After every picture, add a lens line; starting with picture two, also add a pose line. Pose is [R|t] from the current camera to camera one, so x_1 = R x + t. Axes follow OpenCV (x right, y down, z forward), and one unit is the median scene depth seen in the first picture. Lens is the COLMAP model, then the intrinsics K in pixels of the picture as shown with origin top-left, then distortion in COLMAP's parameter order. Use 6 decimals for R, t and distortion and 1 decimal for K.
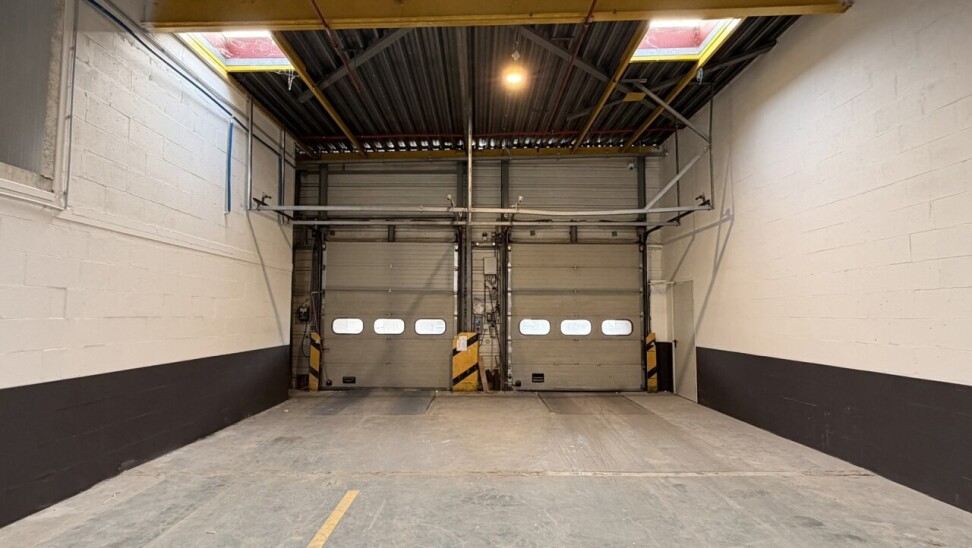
lens RADIAL K [[565.4, 0, 484.6], [0, 565.4, 272.5], [0, 0, 1]] dist [0.004022, 0.000376]
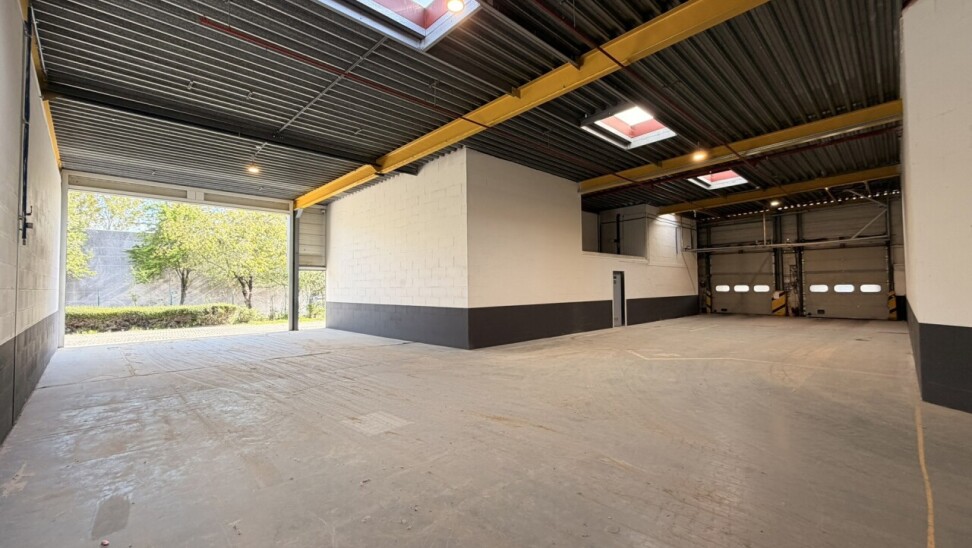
lens RADIAL K [[404.3, 0, 486.6], [0, 404.3, 273.2], [0, 0, 1]] dist [0.000828, 0.000117]
pose [[0.693678, -0.032591, -0.719547, 0.323417], [0.064766, 0.997751, 0.017246, -0.070654], [0.717367, -0.058565, 0.694229, -0.984057]]
